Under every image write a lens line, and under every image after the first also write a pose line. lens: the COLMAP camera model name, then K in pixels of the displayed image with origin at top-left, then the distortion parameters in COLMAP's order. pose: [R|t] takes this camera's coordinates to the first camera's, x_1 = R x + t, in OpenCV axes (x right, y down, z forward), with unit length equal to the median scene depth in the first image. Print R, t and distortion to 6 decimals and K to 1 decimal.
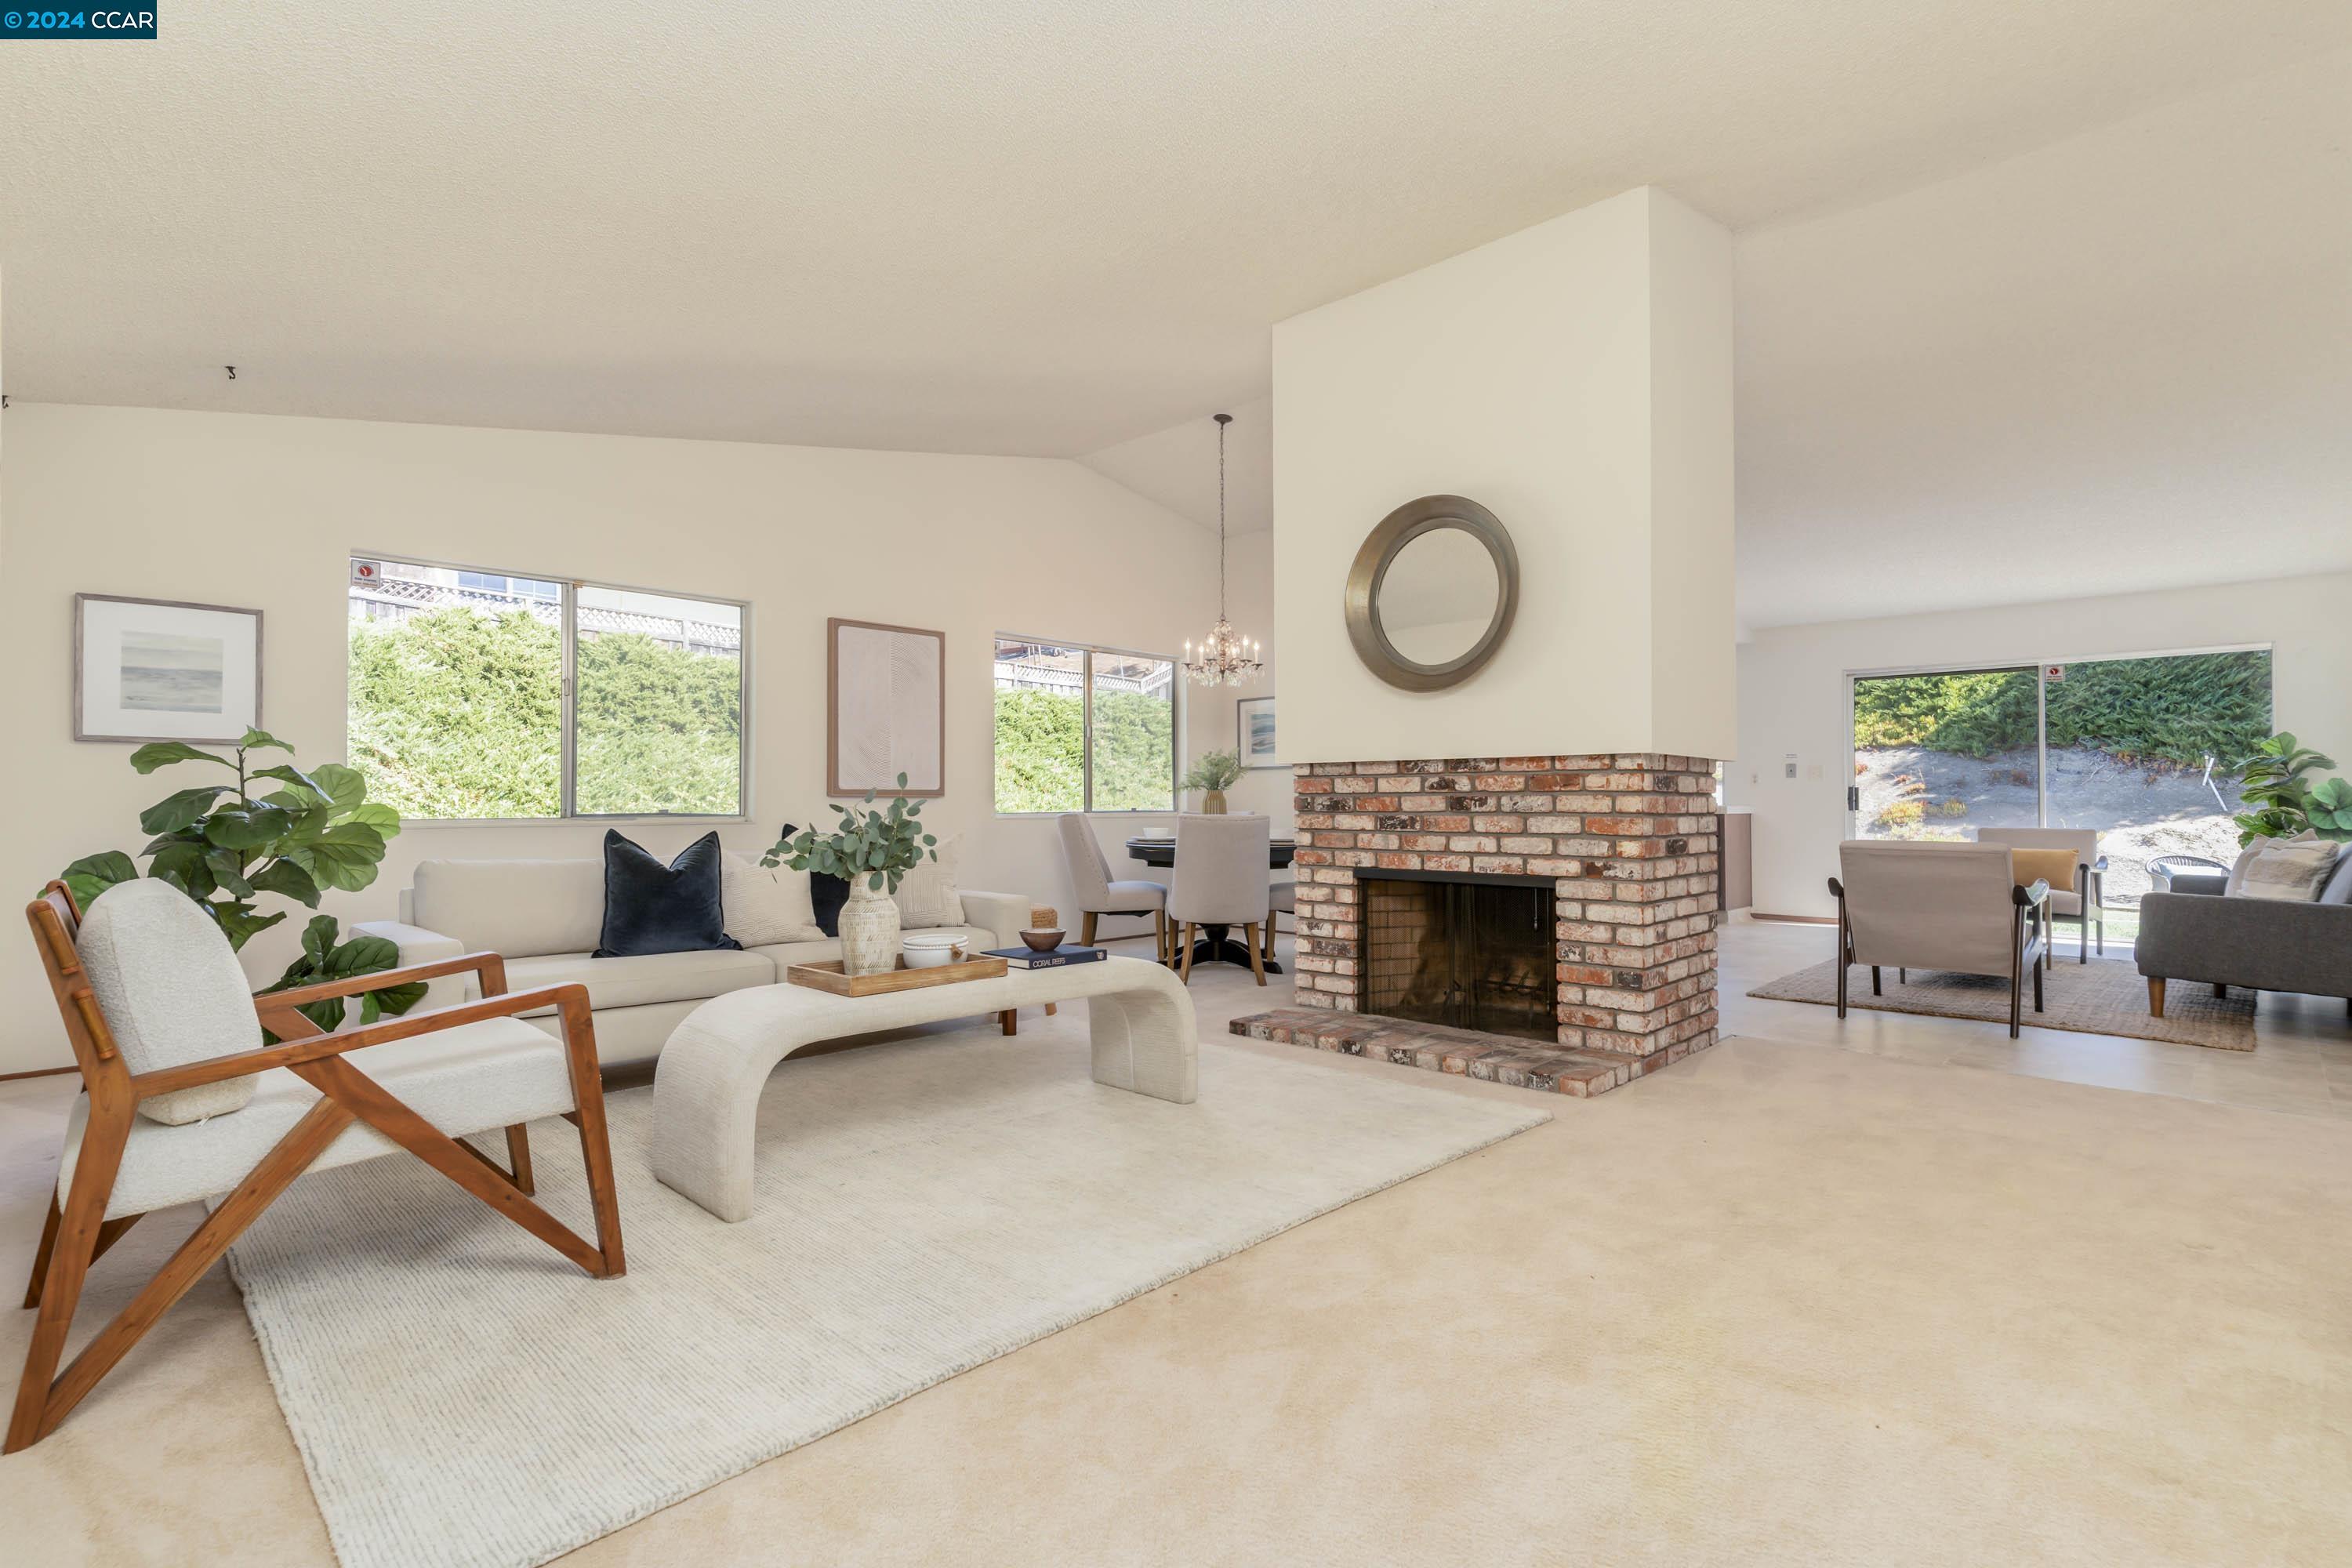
lens RADIAL K [[1125.1, 0, 1179.8], [0, 1125.1, 787.7], [0, 0, 1]] dist [0.003822, 0.001659]
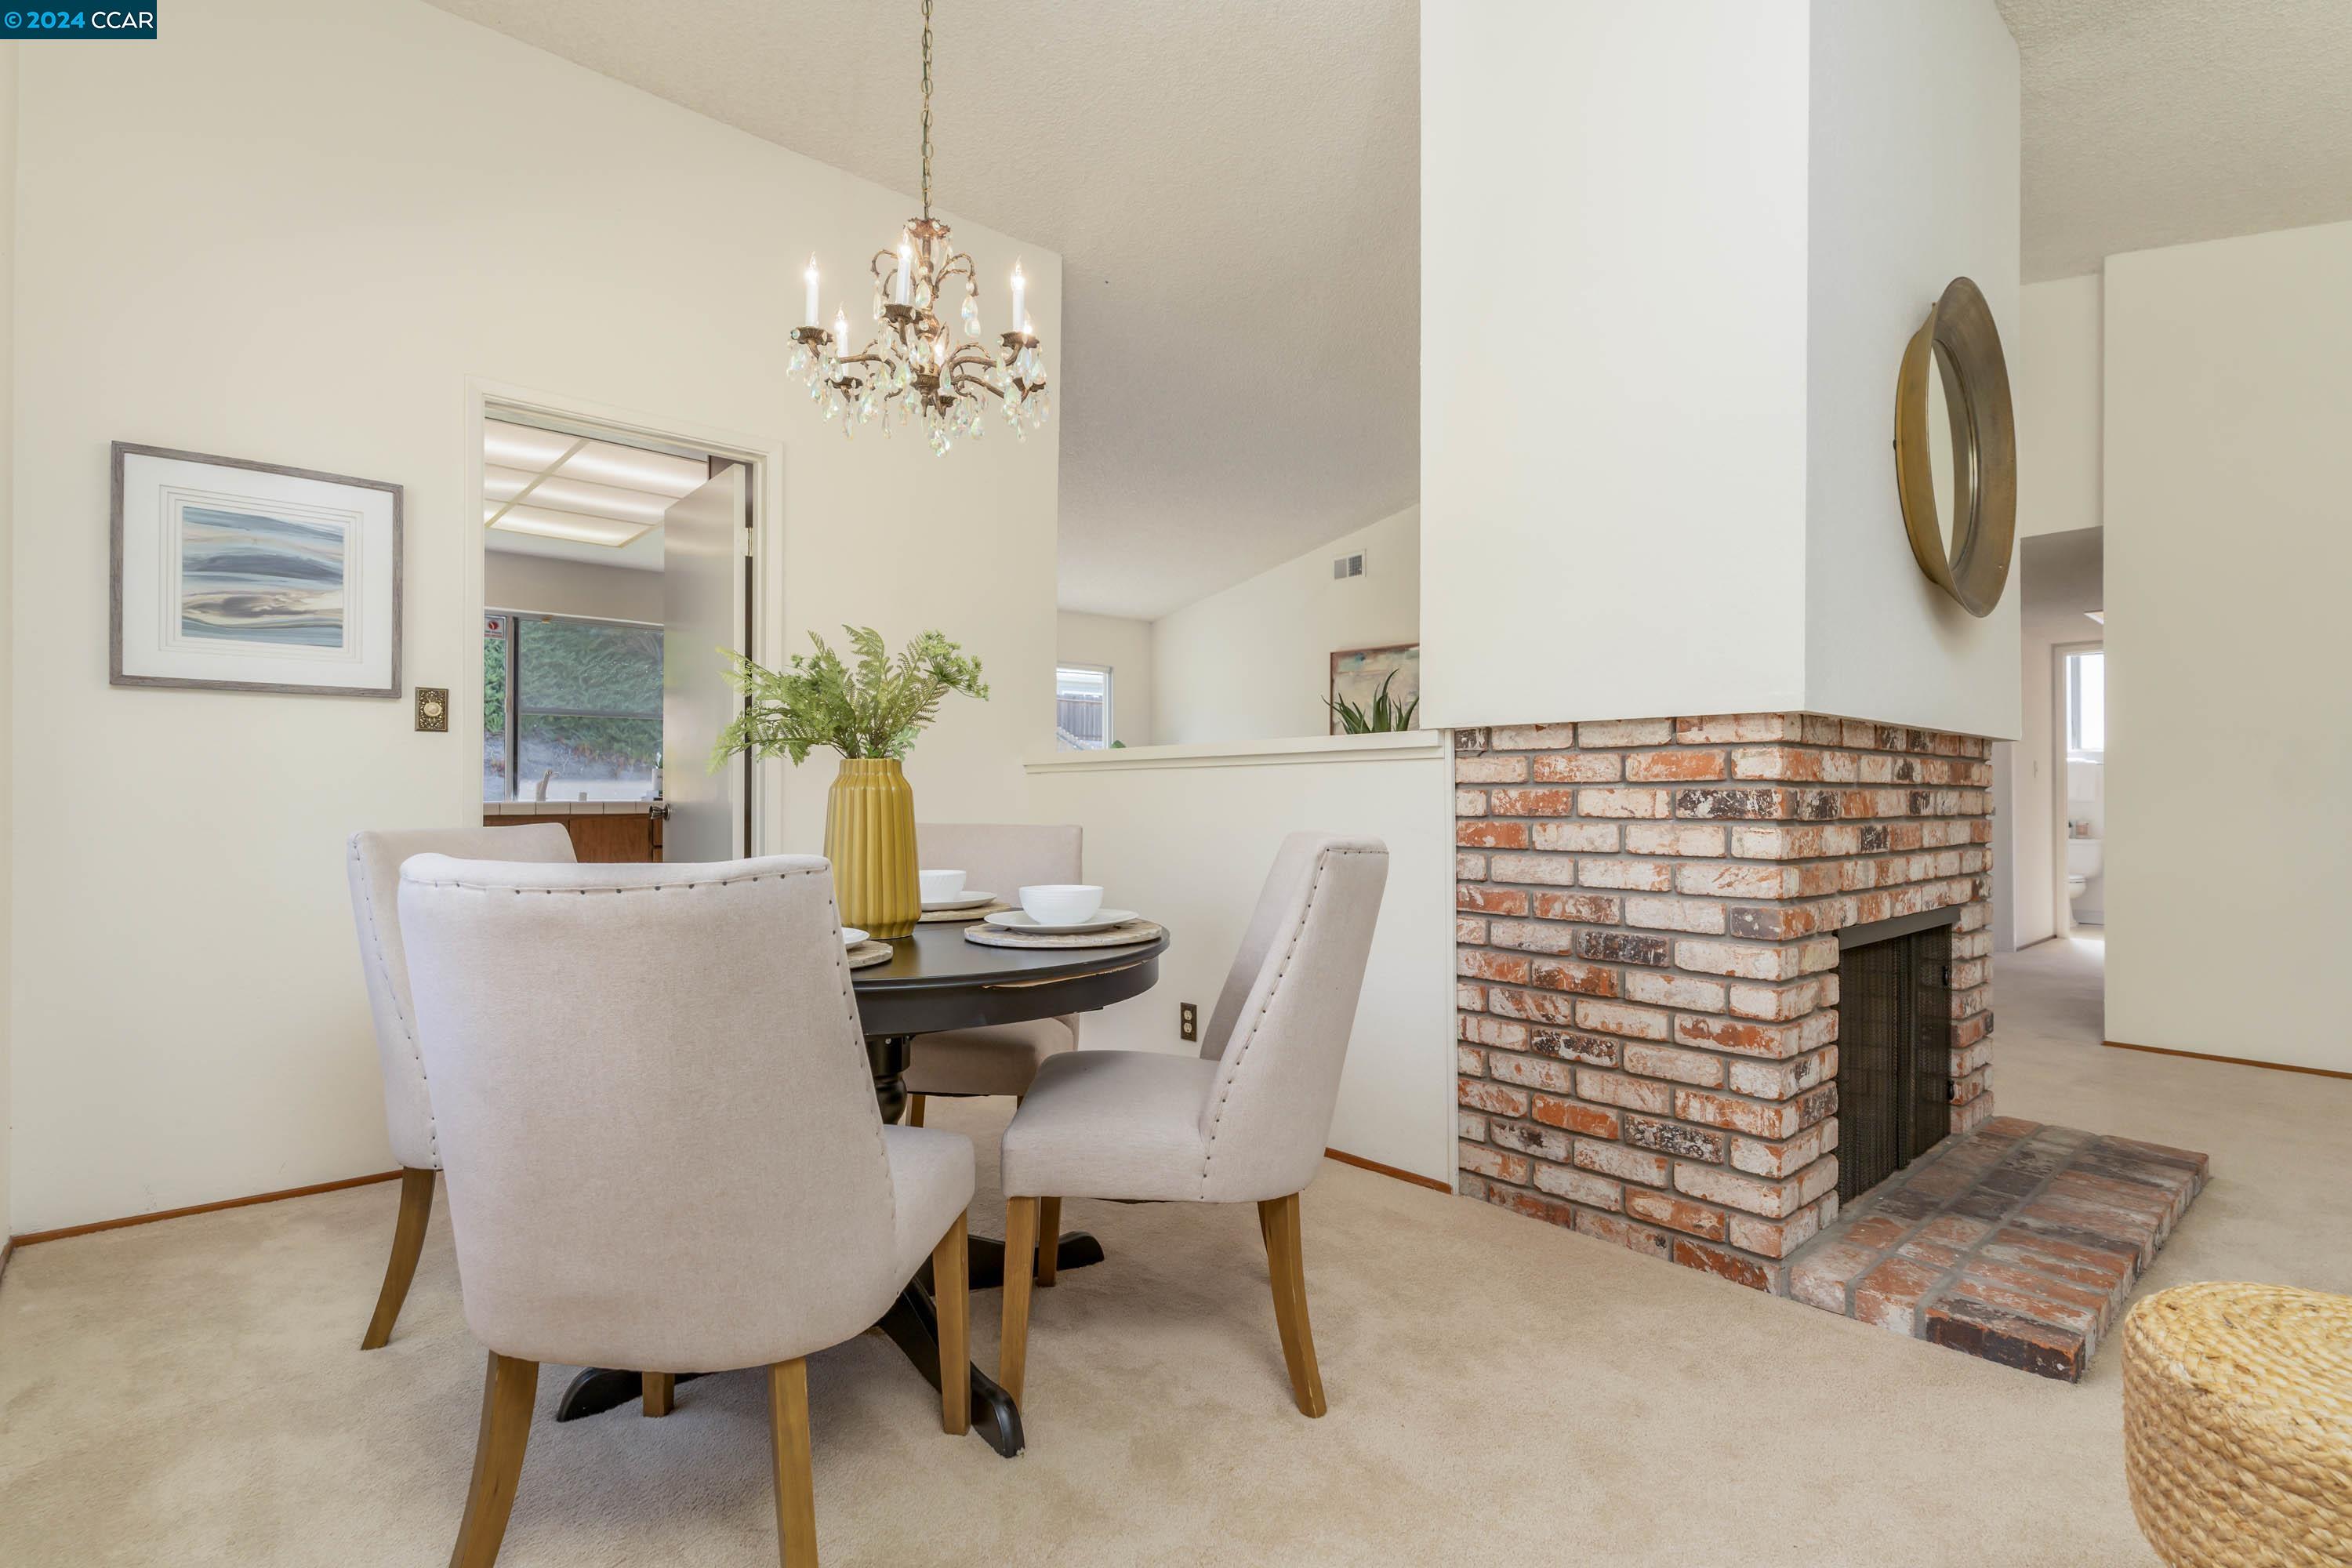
lens RADIAL K [[1125.1, 0, 1163.2], [0, 1125.1, 789.4], [0, 0, 1]] dist [0.003822, 0.001659]
pose [[0.091948, 0.006646, 0.995742, -0.399467], [-0.015273, 0.999870, -0.005263, 0.016258], [-0.995647, -0.014724, 0.092037, 1.339230]]
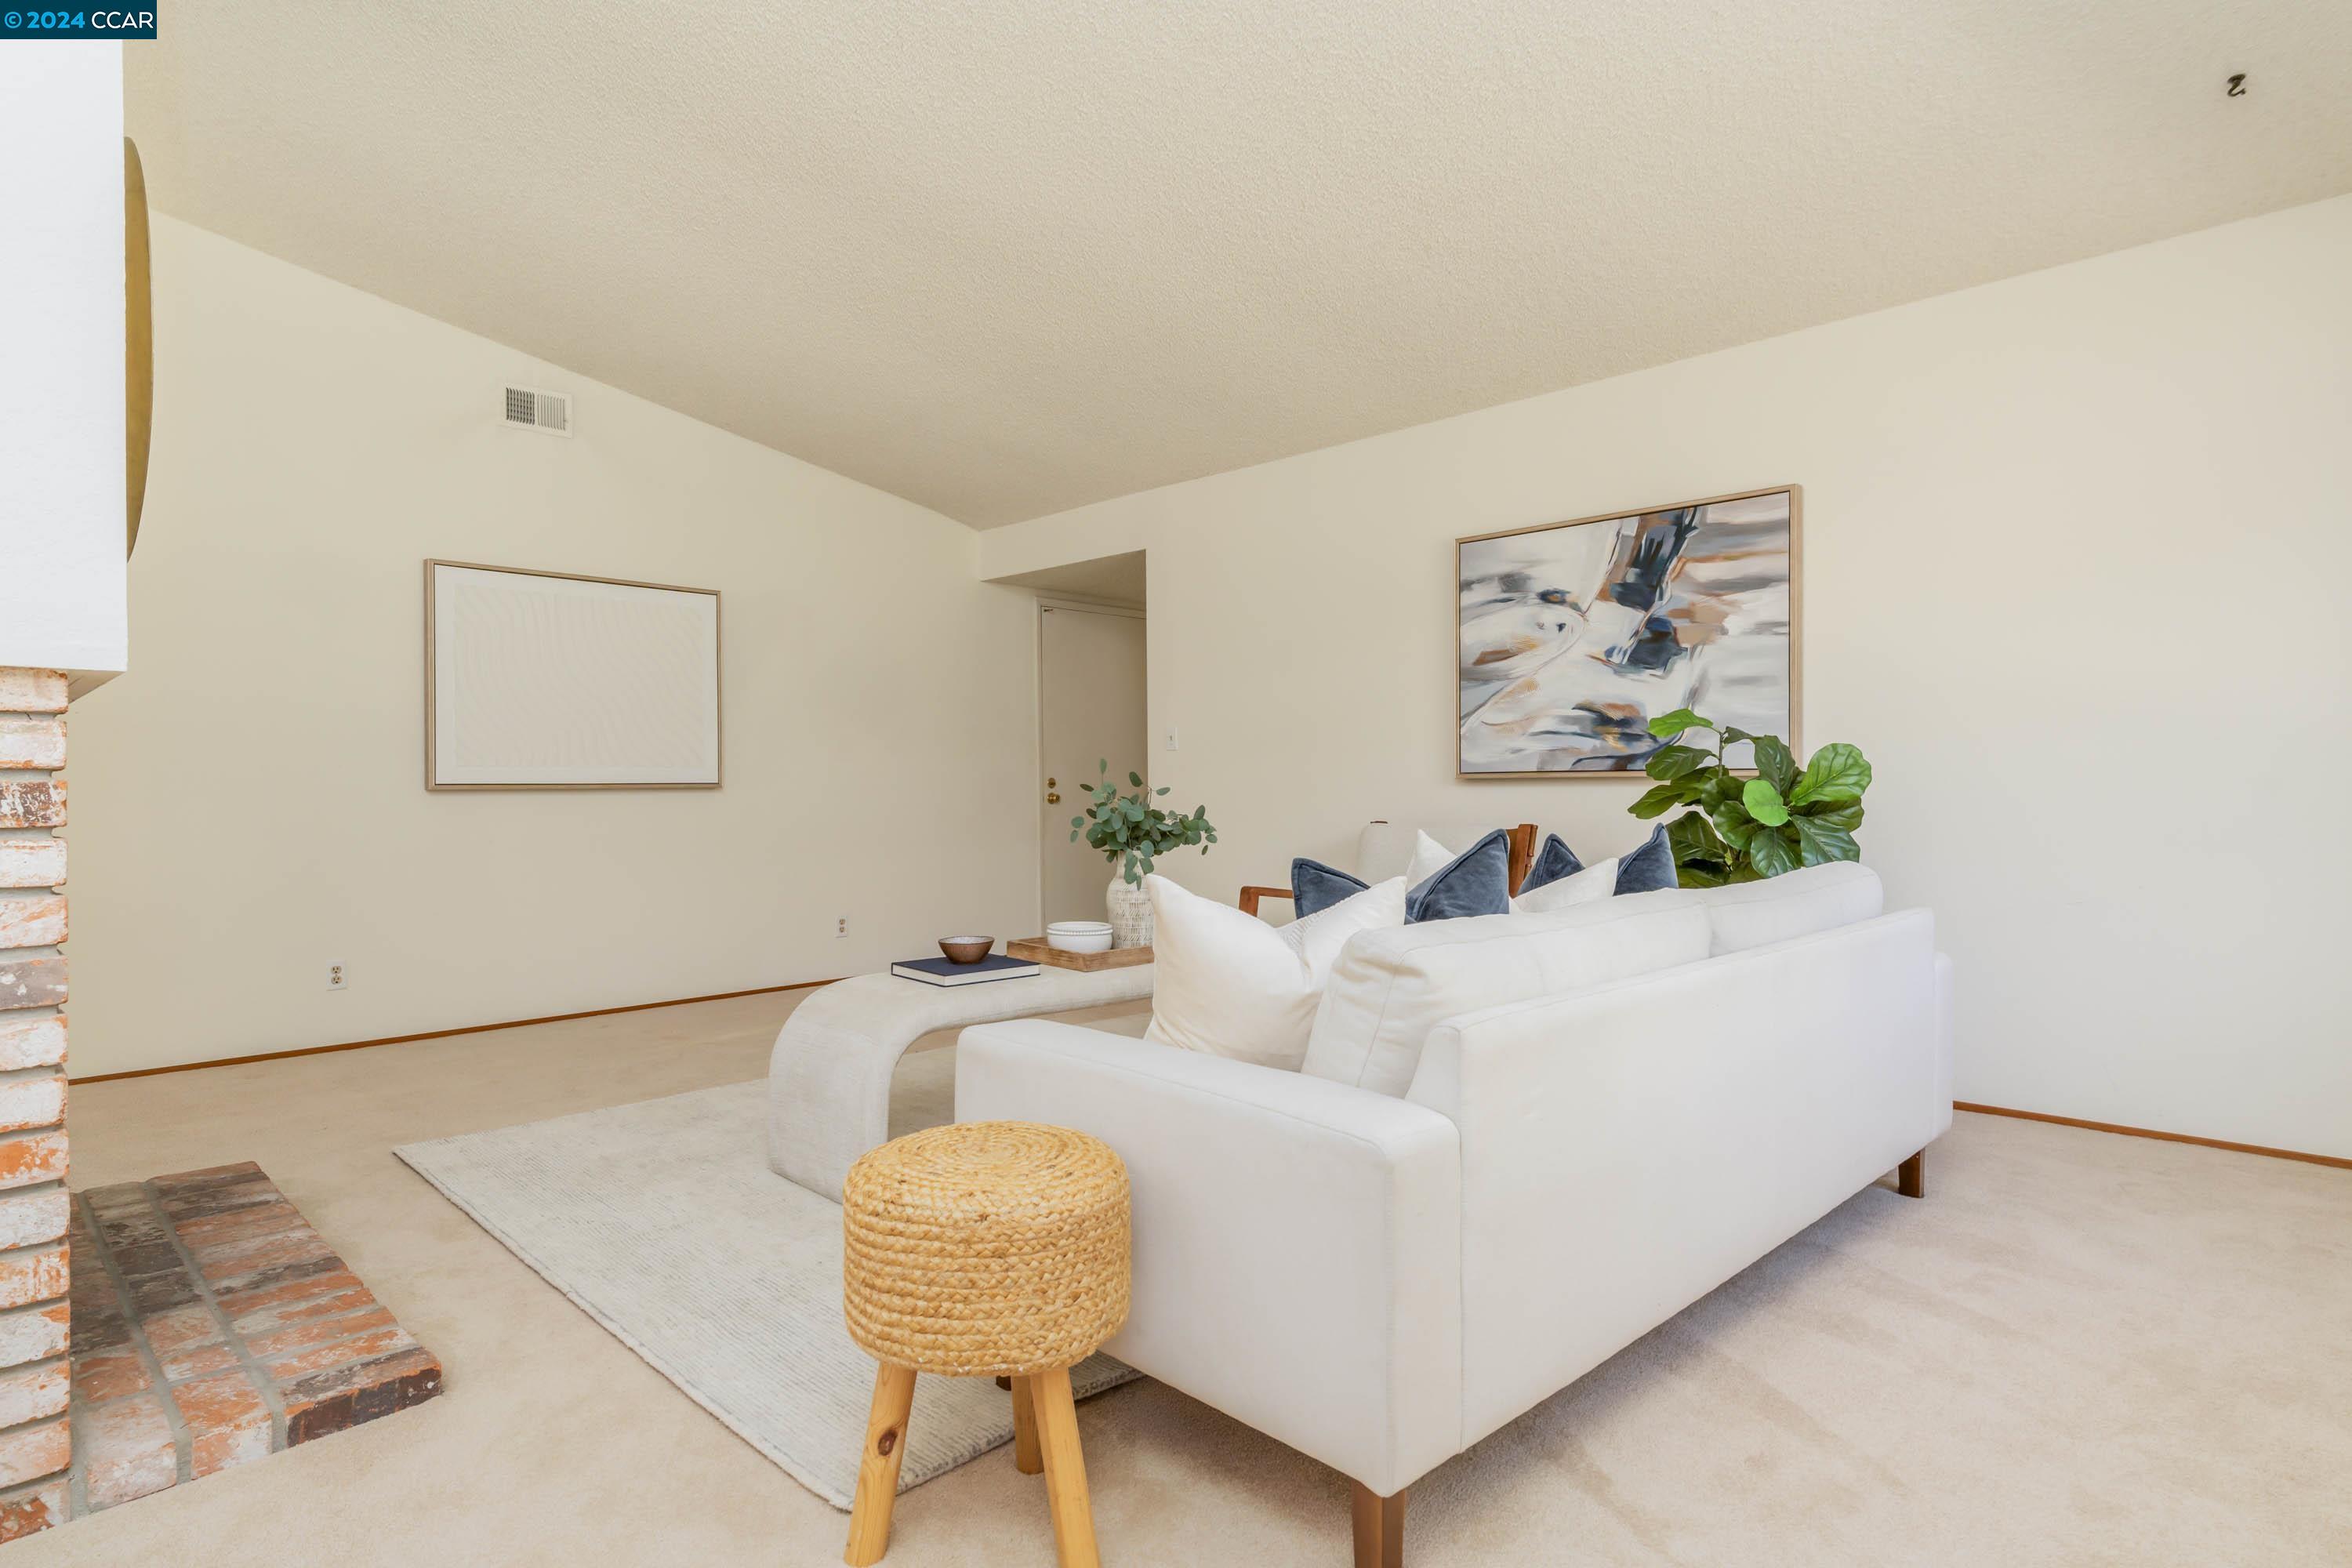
lens RADIAL K [[1236.5, 0, 1171.3], [0, 1236.5, 785.9], [0, 0, 1]] dist [-0.000037, 0.000782]
pose [[-0.999796, 0.012166, 0.016098, -0.224119], [0.011968, 0.999853, -0.012289, 0.019040], [-0.016245, -0.012093, -0.999795, 1.479230]]
